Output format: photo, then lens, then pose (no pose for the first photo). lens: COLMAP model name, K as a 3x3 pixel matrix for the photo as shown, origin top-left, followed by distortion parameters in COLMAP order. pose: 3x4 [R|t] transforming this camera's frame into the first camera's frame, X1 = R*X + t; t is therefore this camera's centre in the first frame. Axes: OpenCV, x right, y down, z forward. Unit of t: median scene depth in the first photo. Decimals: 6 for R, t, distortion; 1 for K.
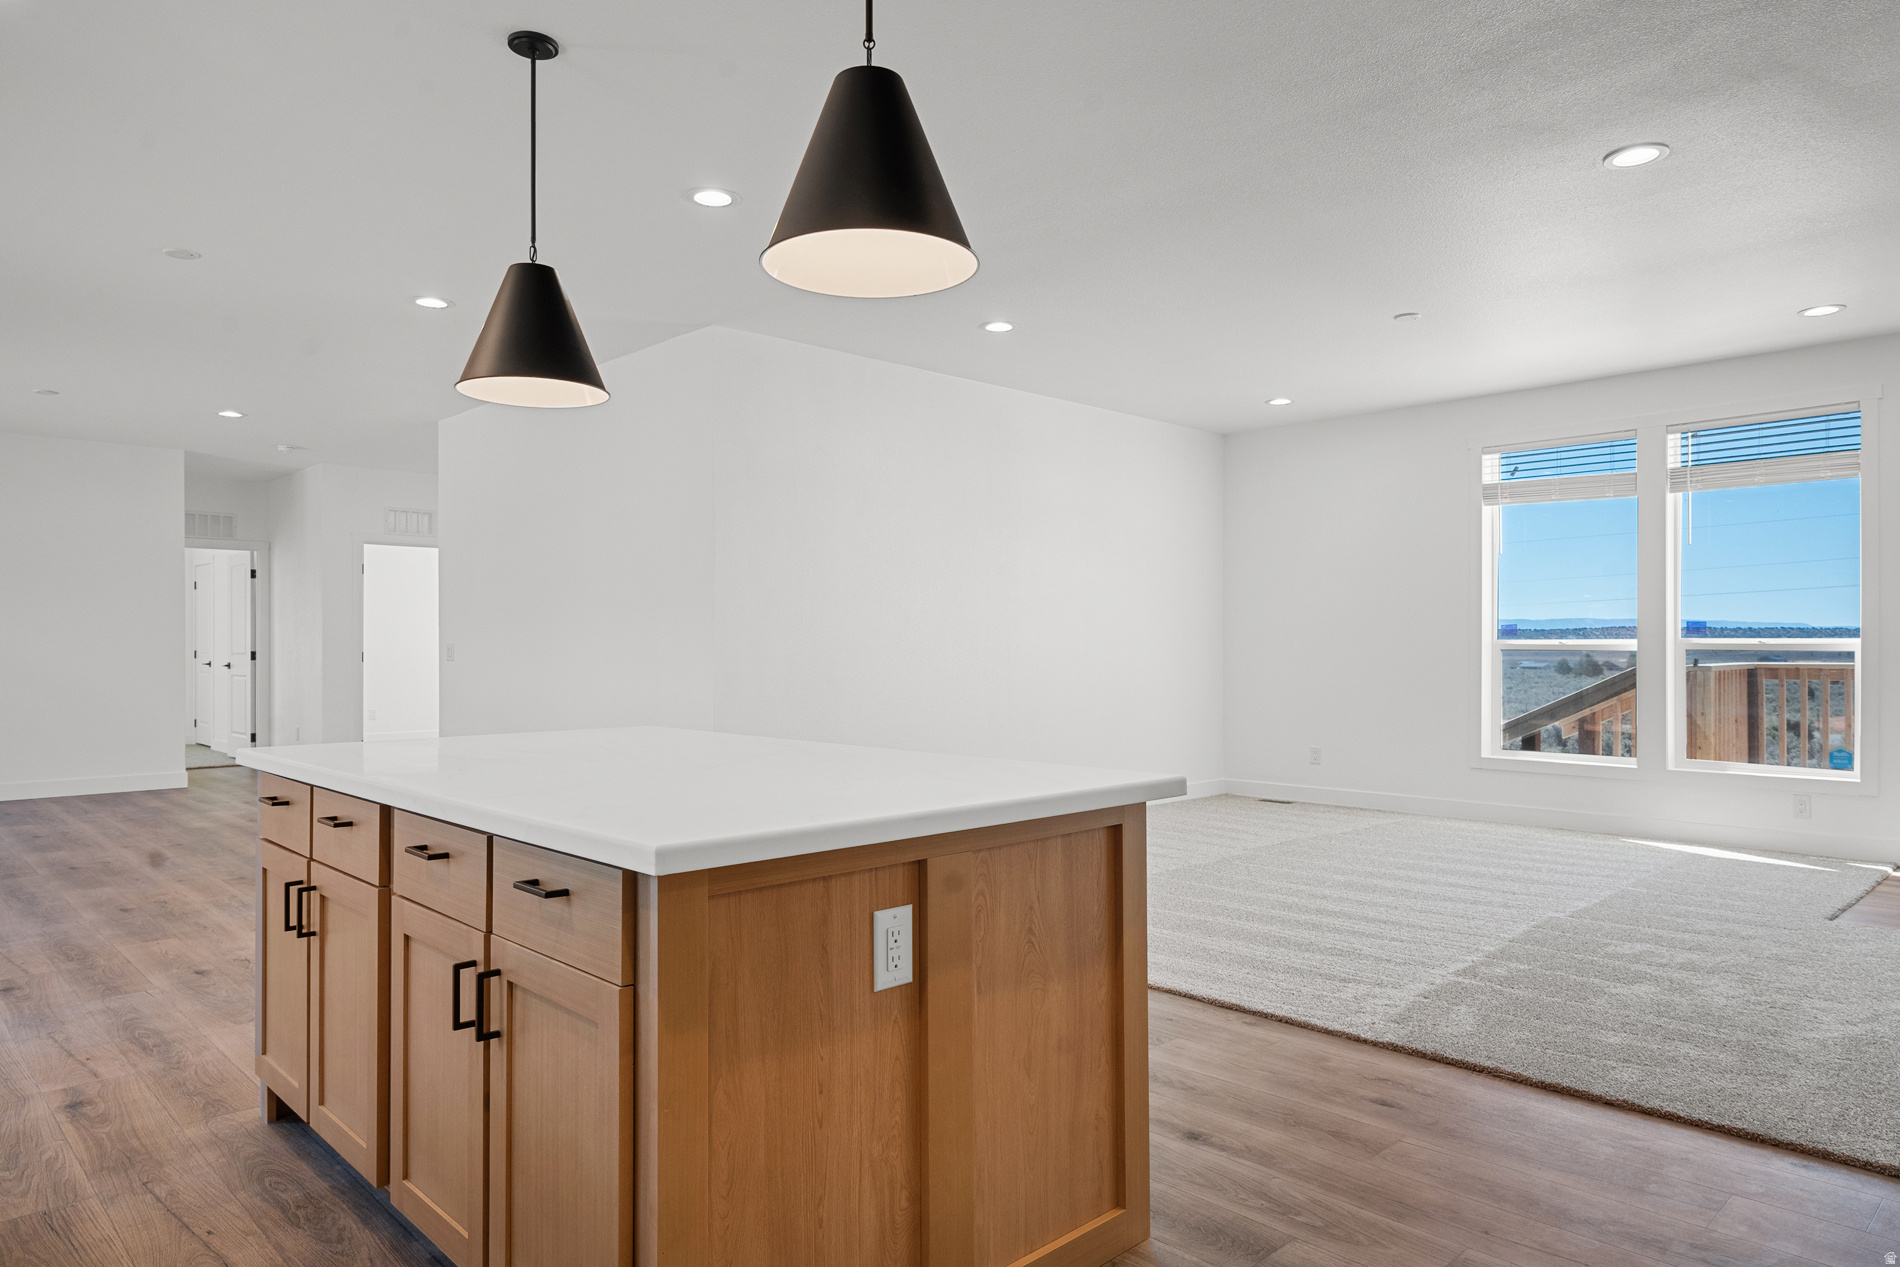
lens RADIAL K [[1191.7, 0, 950.0], [0, 1191.7, 633.5], [0, 0, 1]] dist [0.003236, 0.001371]
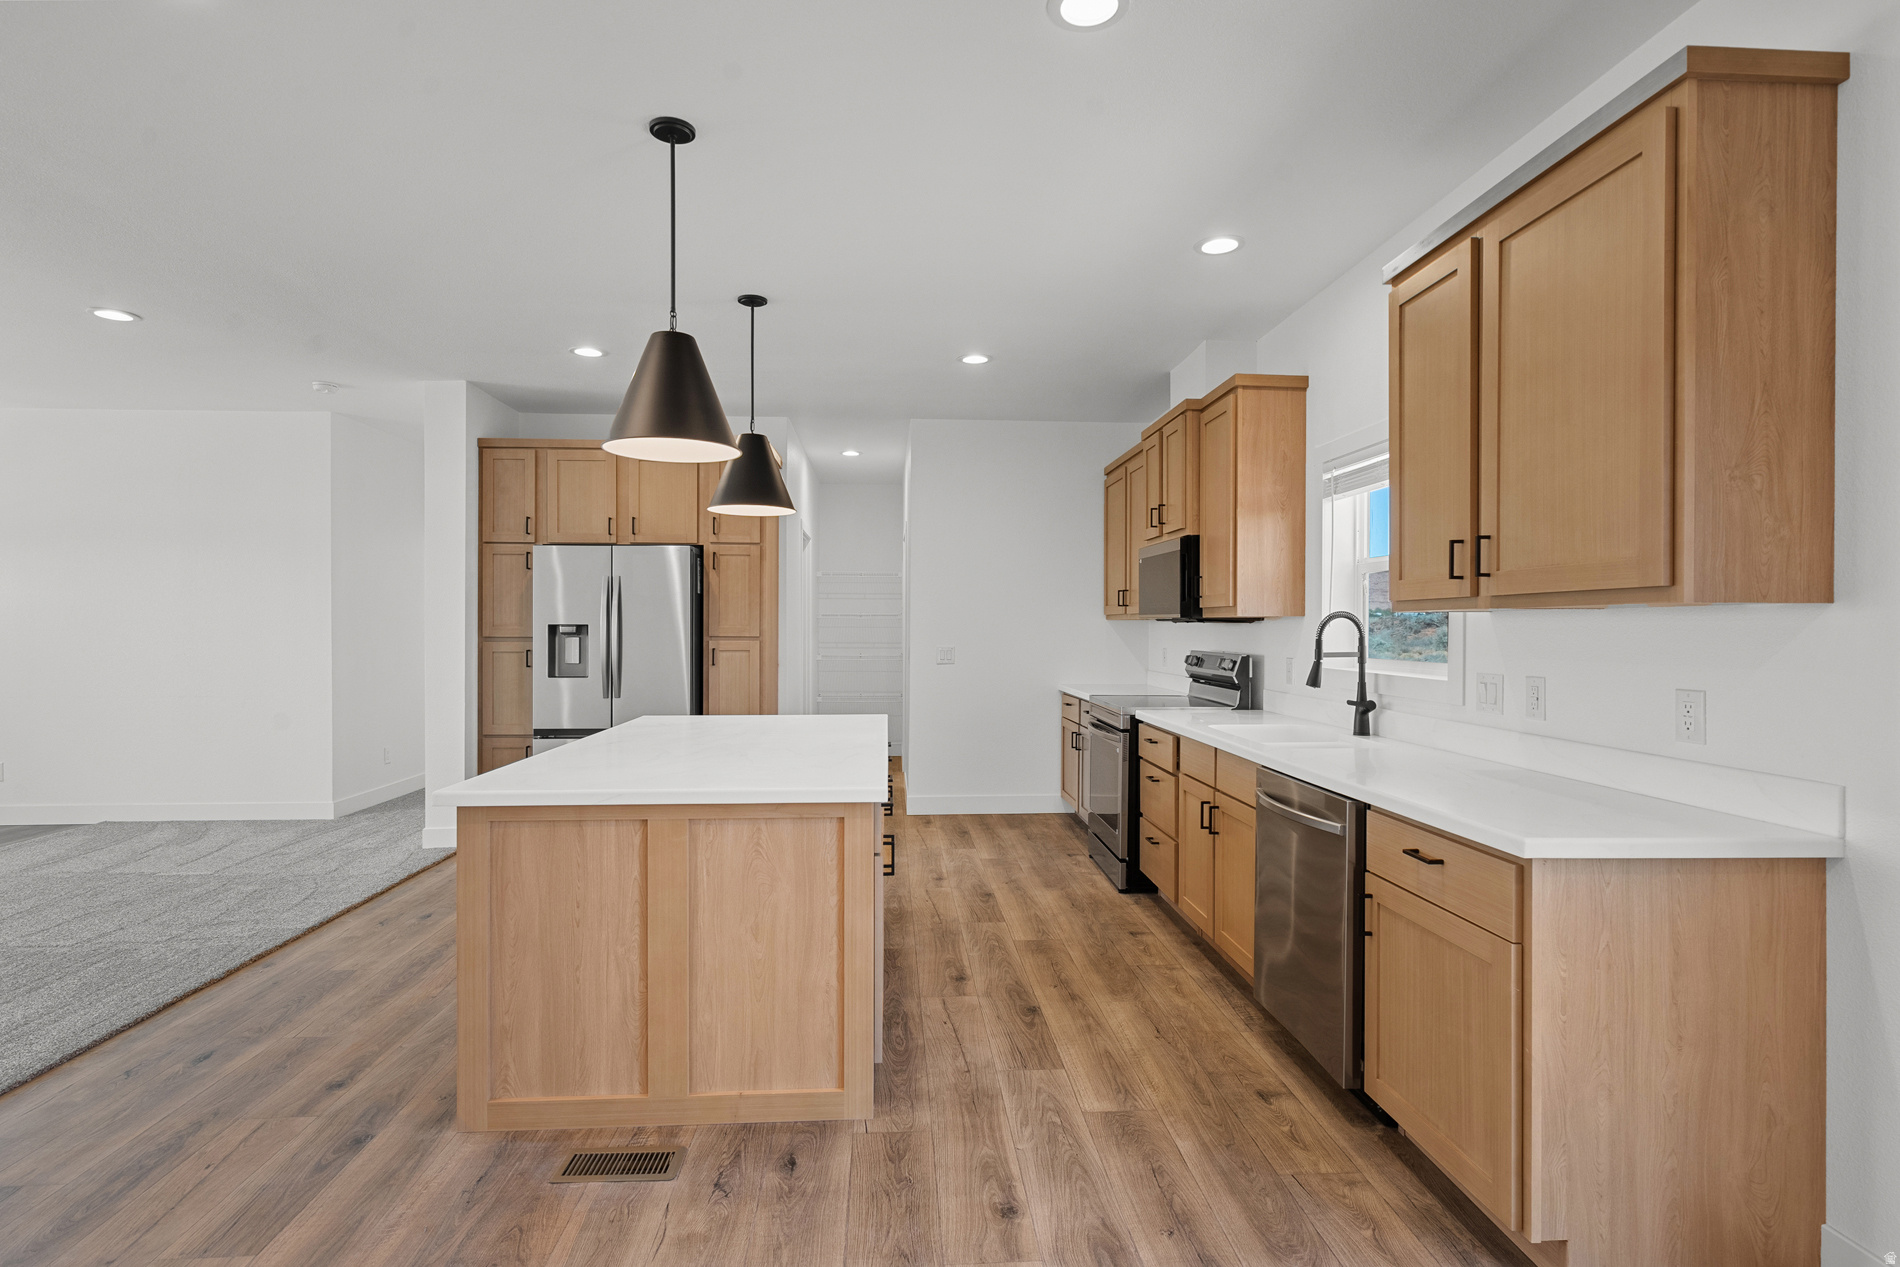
lens RADIAL K [[885.8, 0, 950.0], [0, 885.8, 633.5], [0, 0, 1]] dist [-0.001215, -0.000251]
pose [[-0.764097, -0.002413, 0.645097, -0.791324], [-0.006298, 0.999973, -0.003719, -0.026060], [-0.645071, -0.006905, -0.764092, 1.081438]]
